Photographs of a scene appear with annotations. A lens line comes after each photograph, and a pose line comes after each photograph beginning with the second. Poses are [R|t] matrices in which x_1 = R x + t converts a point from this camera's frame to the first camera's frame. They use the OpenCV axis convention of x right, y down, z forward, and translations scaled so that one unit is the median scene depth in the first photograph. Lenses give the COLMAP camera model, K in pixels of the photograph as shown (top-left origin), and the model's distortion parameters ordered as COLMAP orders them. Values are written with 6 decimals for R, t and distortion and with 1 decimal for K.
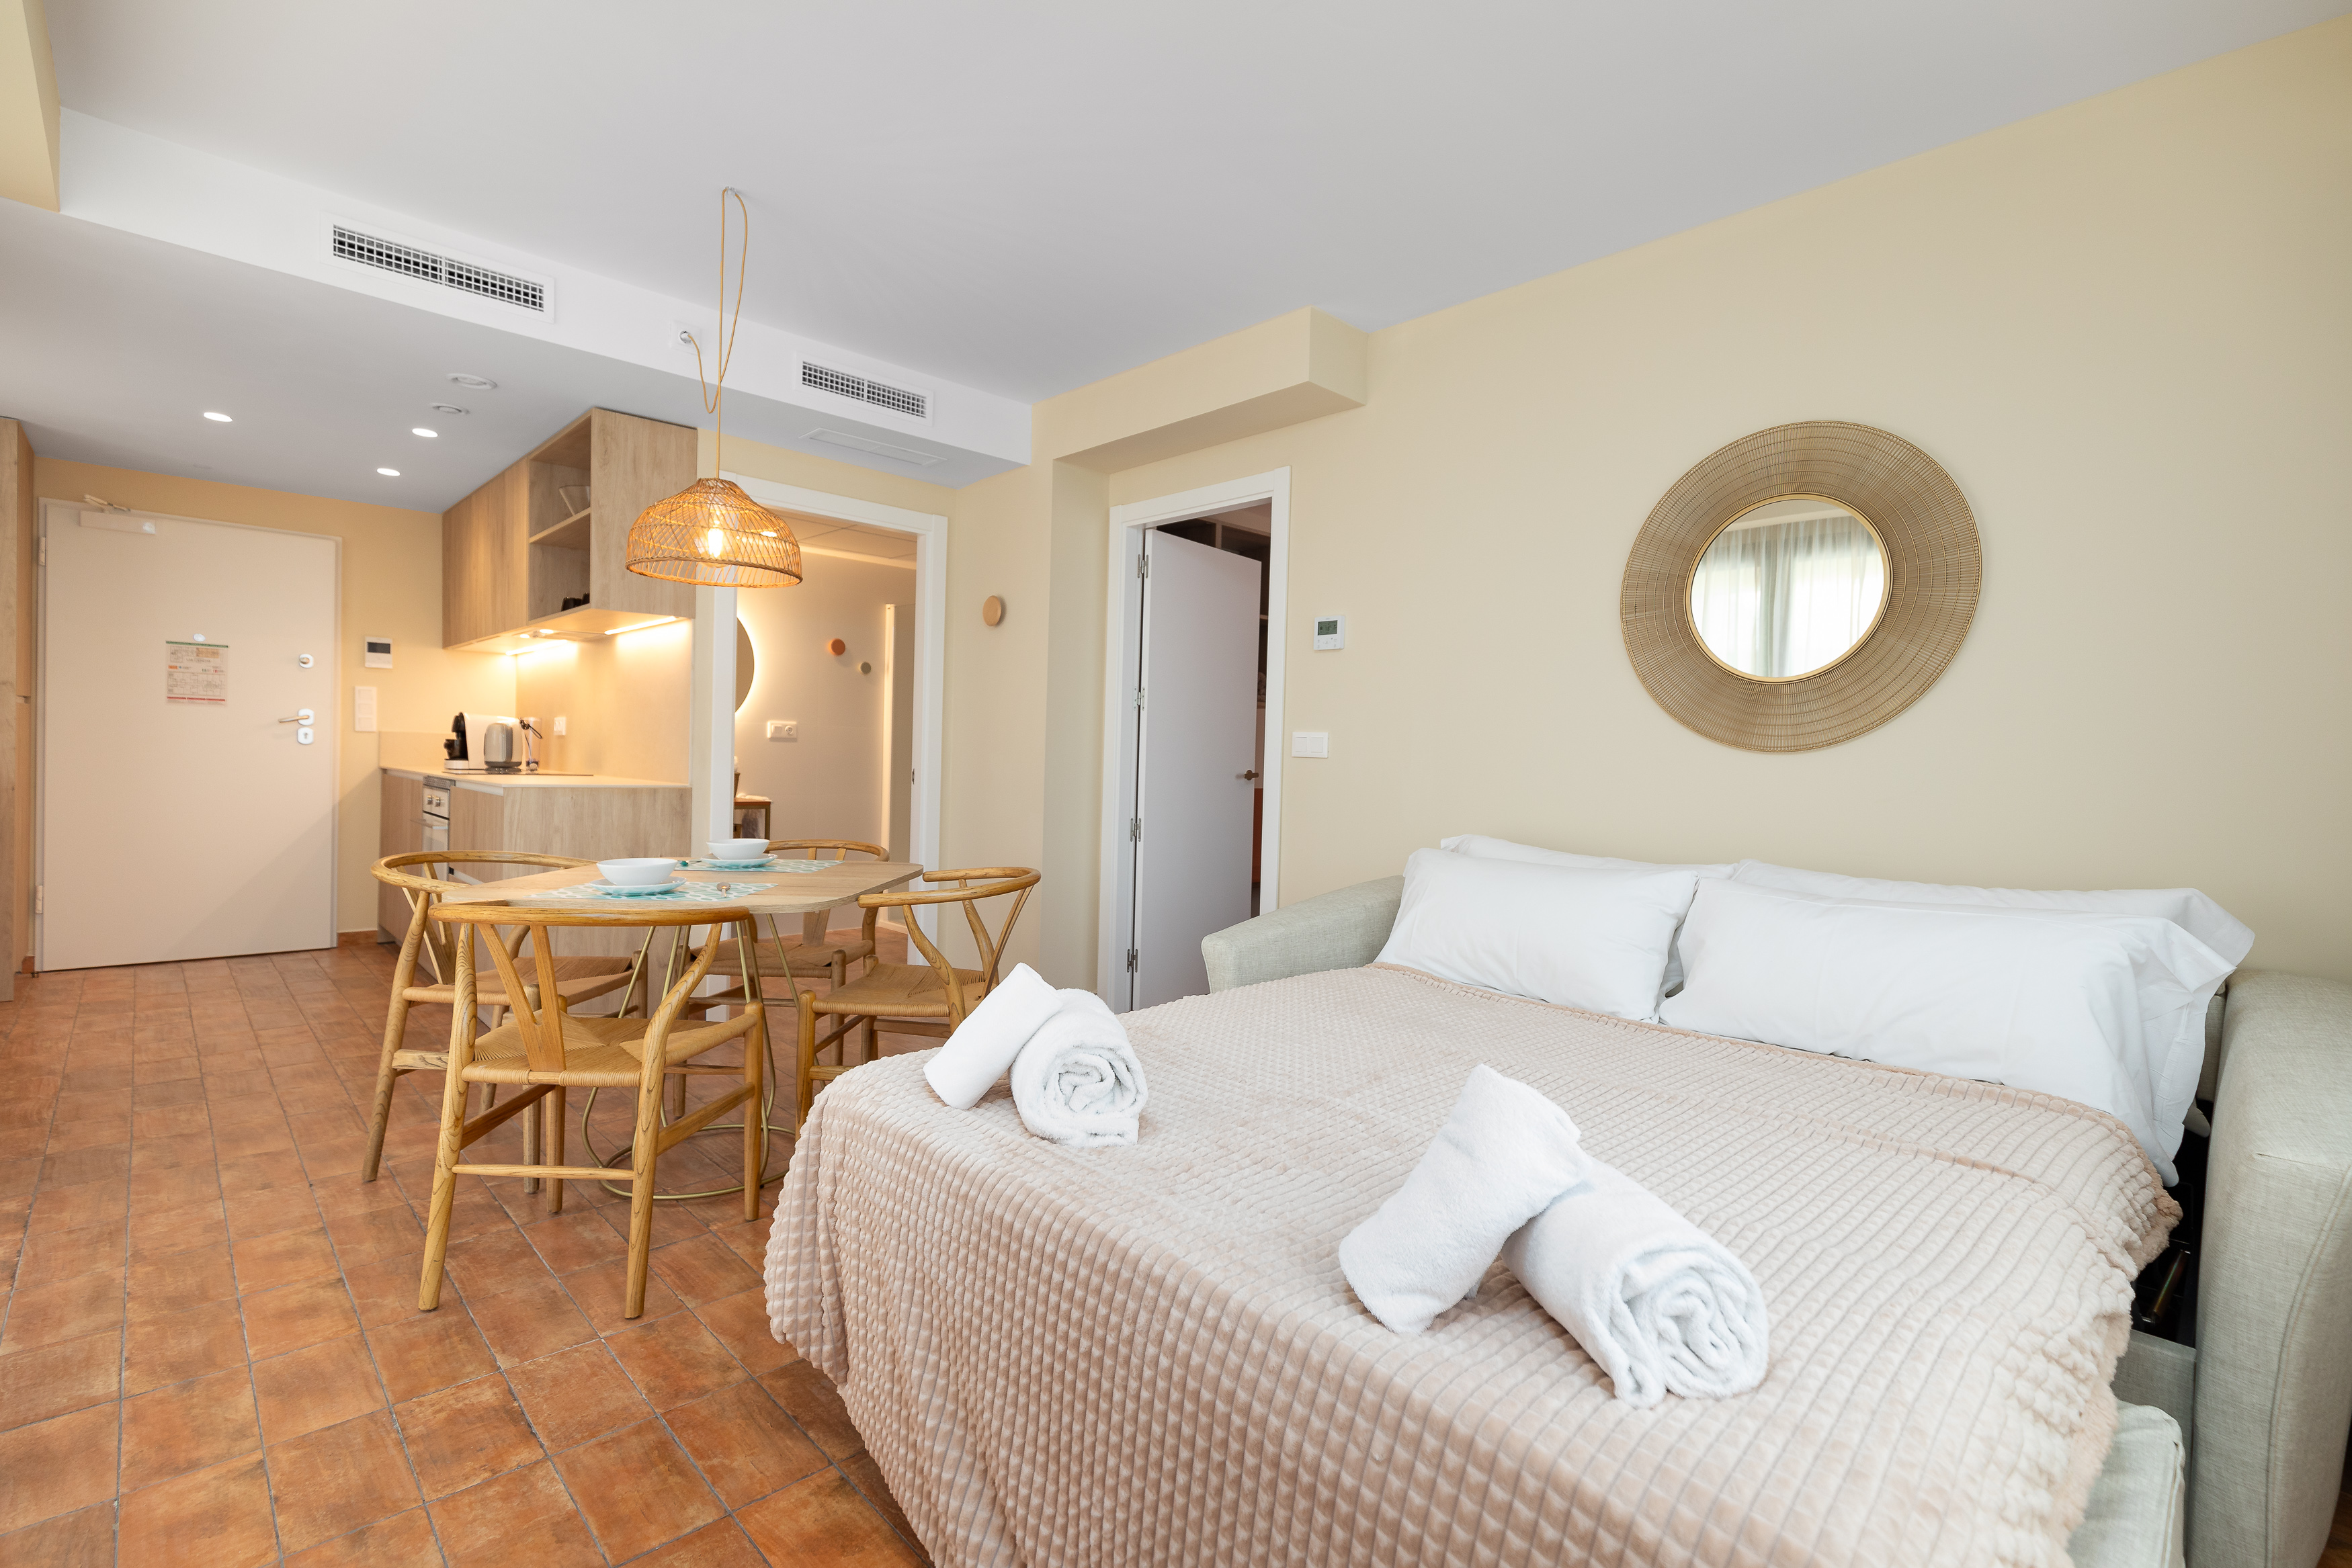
lens RADIAL K [[1050.1, 0, 1176.0], [0, 1050.1, 777.9], [0, 0, 1]] dist [0.009486, -0.000632]
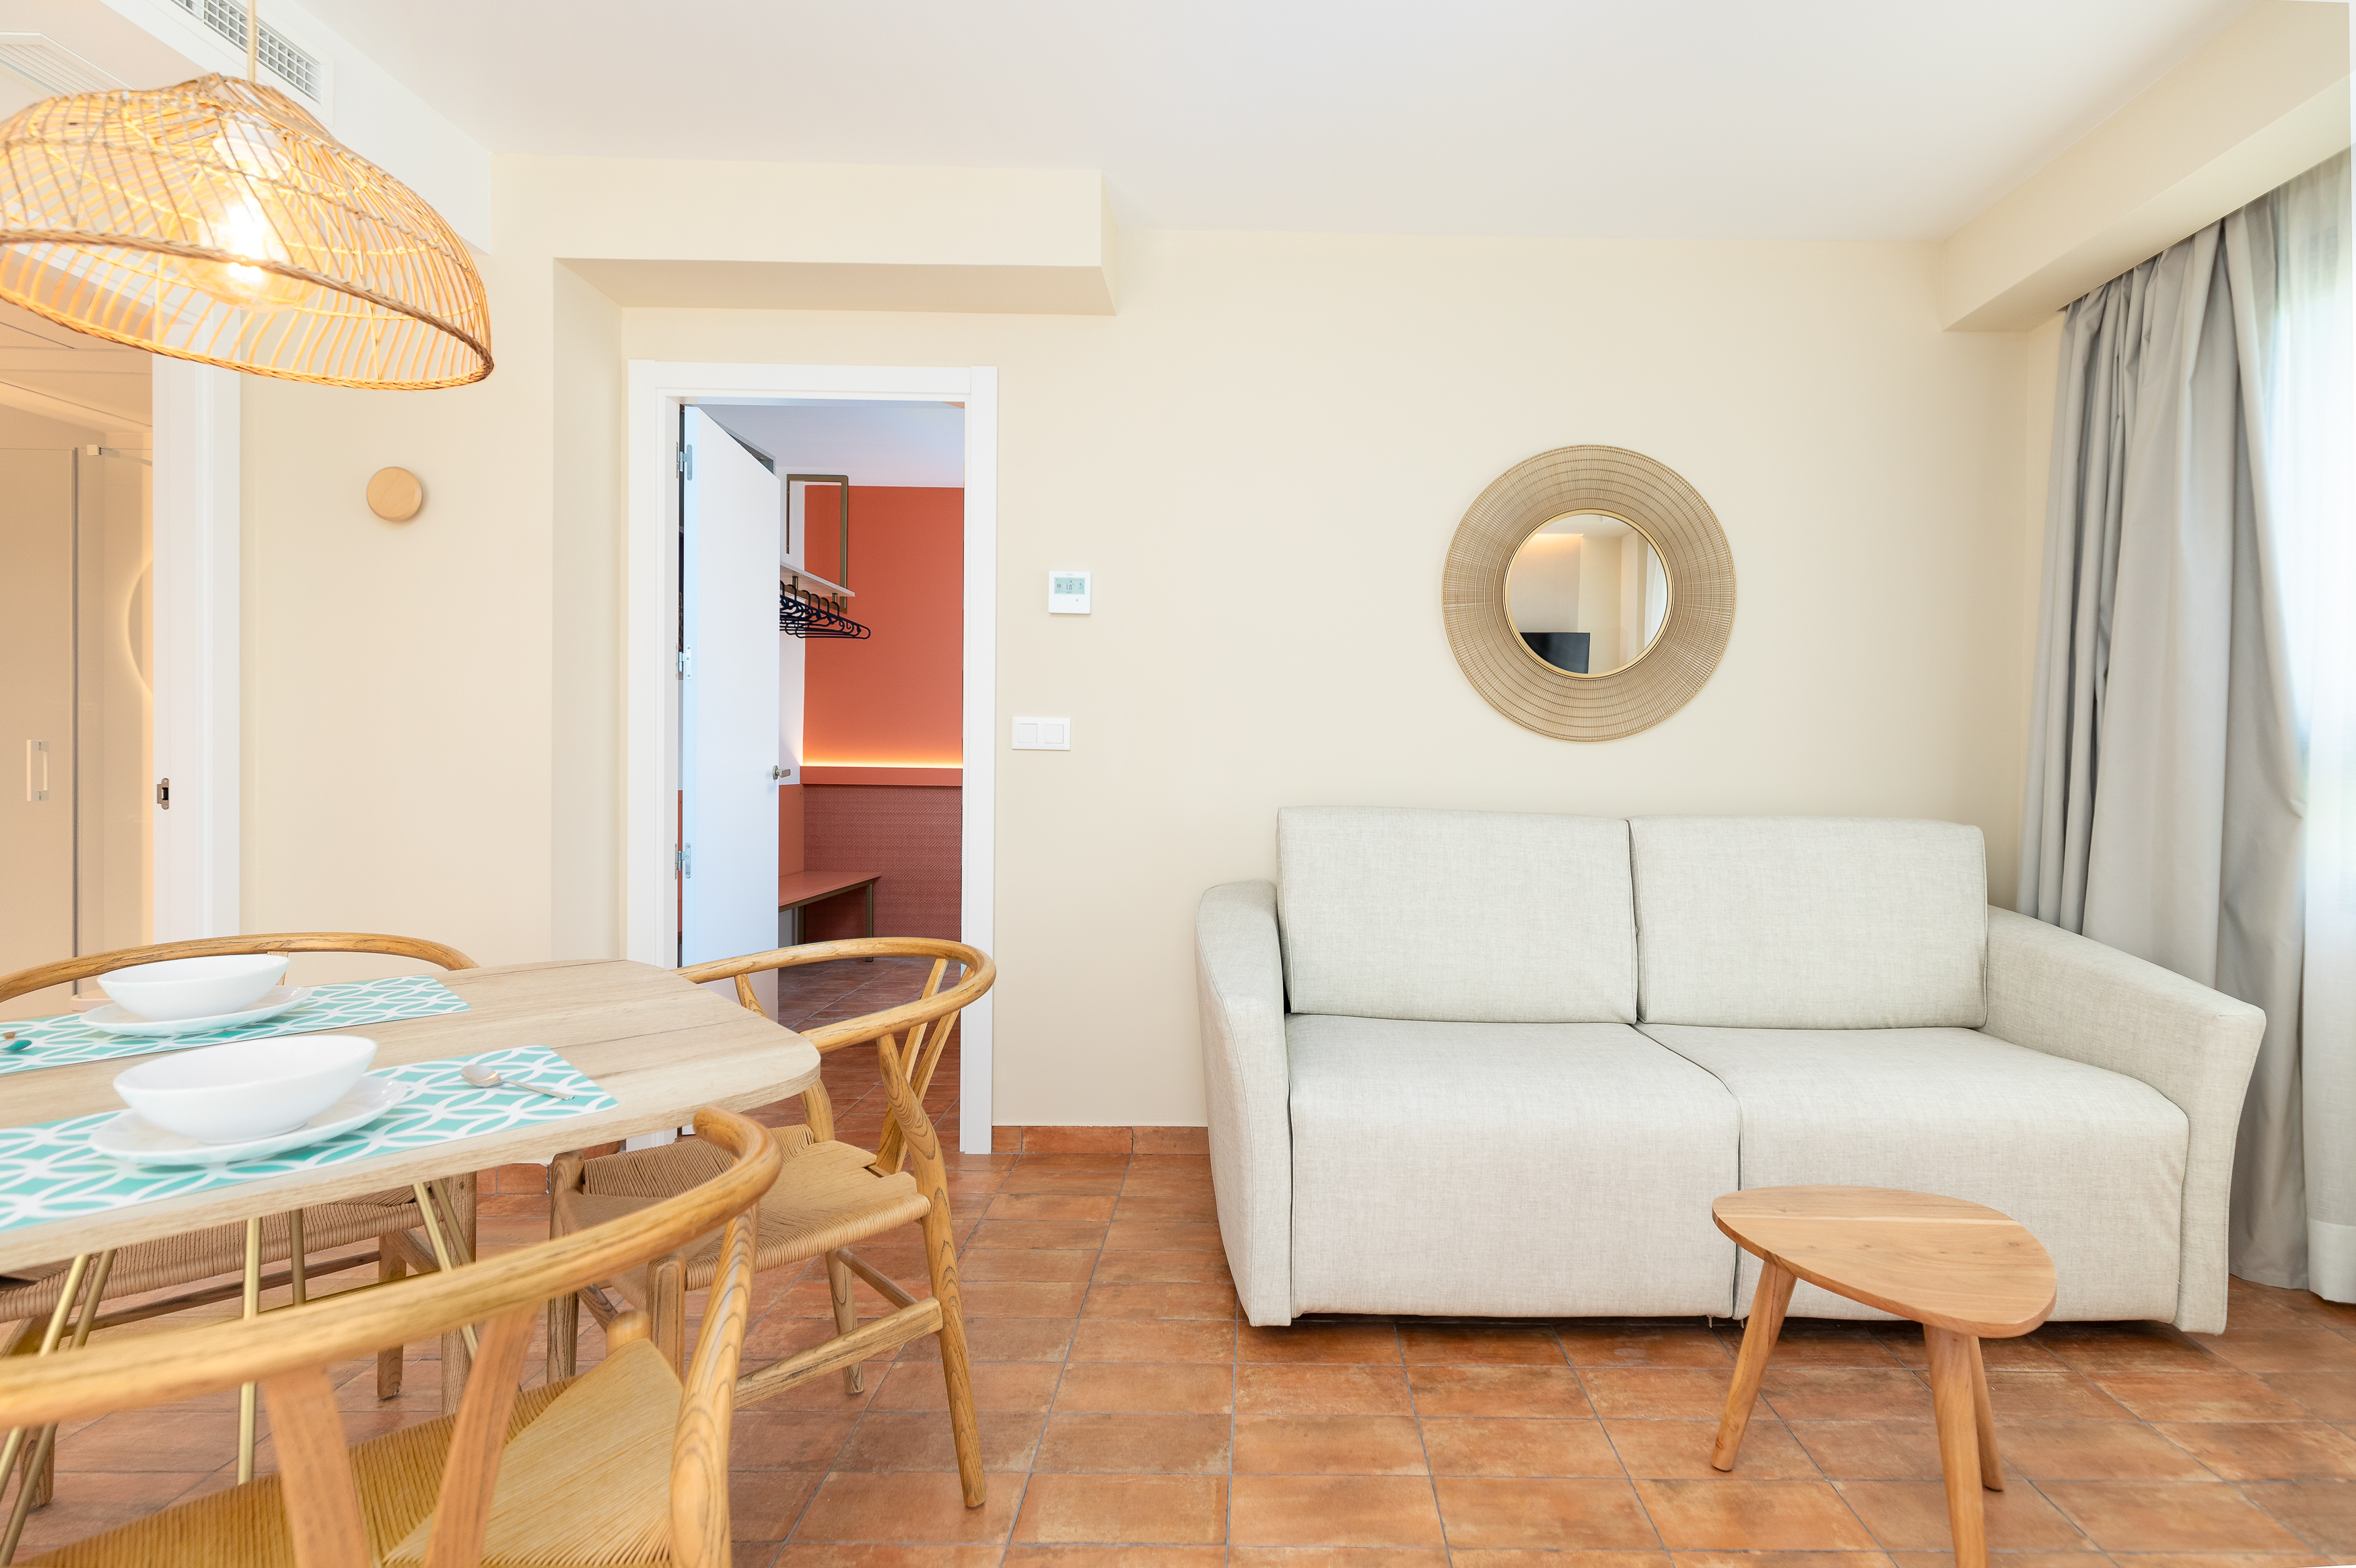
lens RADIAL K [[1115.0, 0, 1253.7], [0, 1115.0, 773.6], [0, 0, 1]] dist [0.007328, 0.000318]
pose [[0.691091, -0.026689, 0.722274, -0.499206], [0.019645, 0.999642, 0.018142, -0.018424], [-0.722500, 0.001652, 0.691369, 0.428173]]
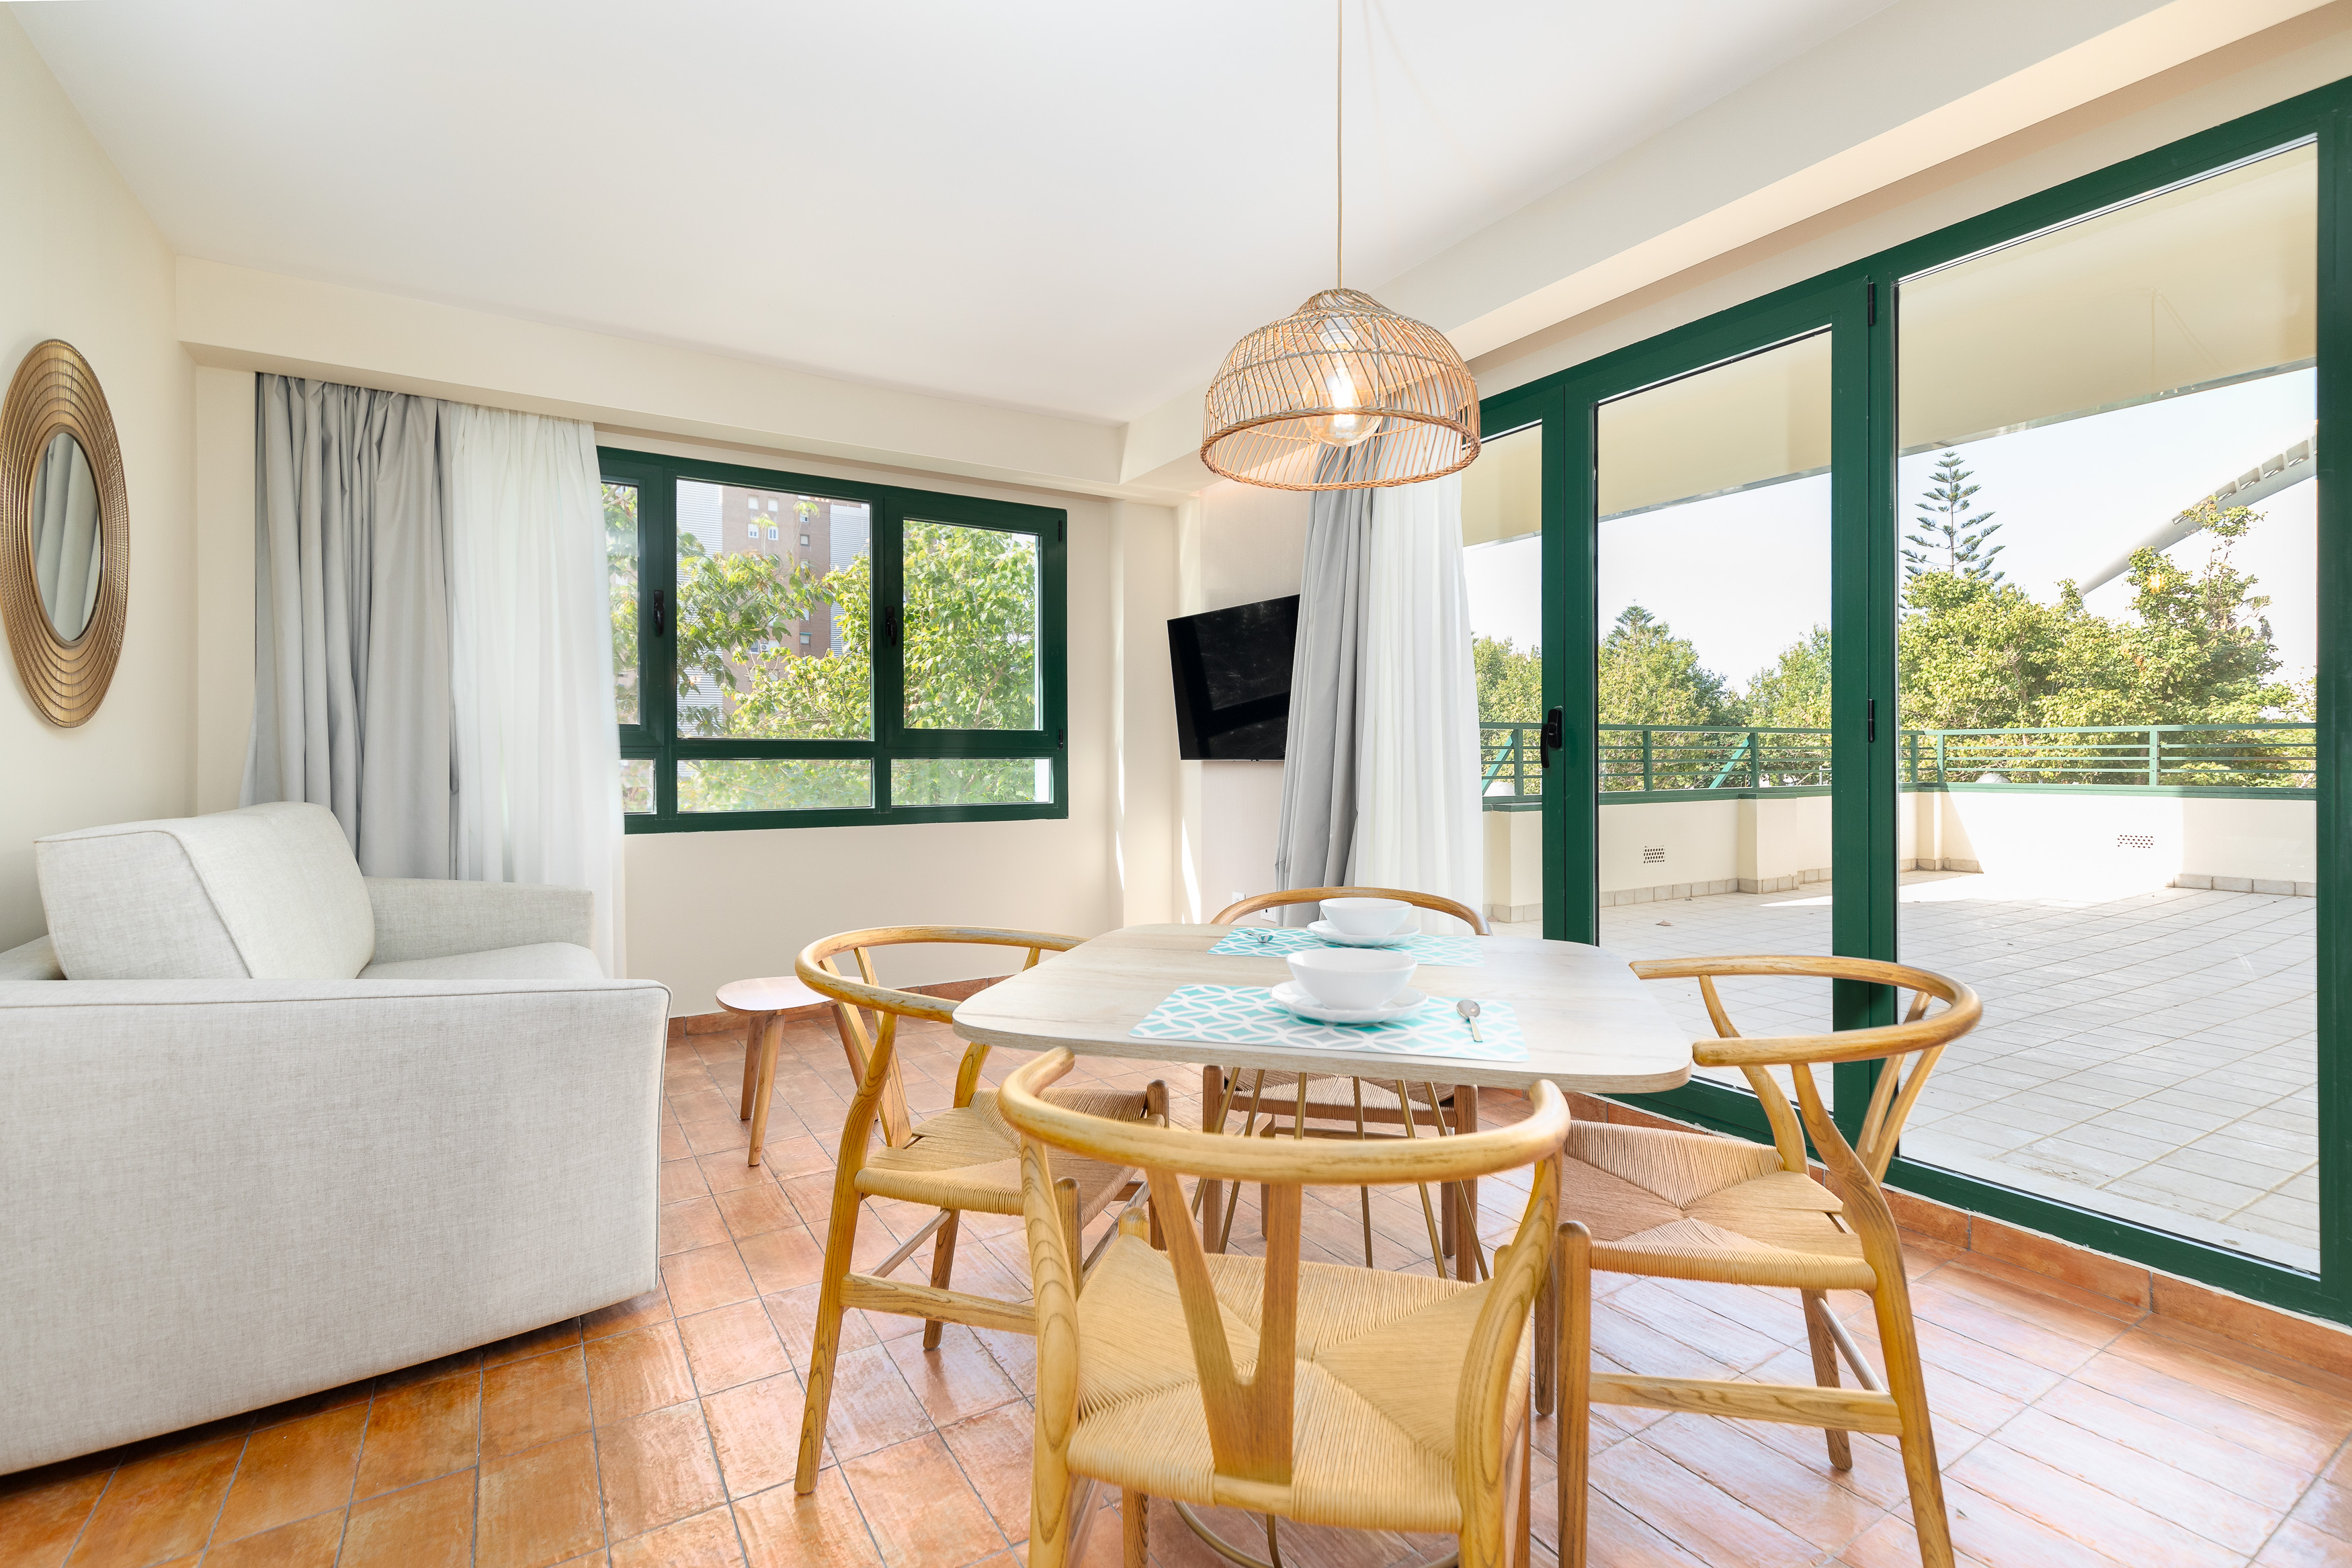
lens RADIAL K [[1107.3, 0, 1234.8], [0, 1107.3, 758.8], [0, 0, 1]] dist [0.007268, 0.000065]
pose [[-0.982763, -0.026637, 0.182944, -0.526113], [-0.023063, 0.999500, 0.021636, -0.038546], [-0.183428, 0.017044, -0.982885, 1.667888]]
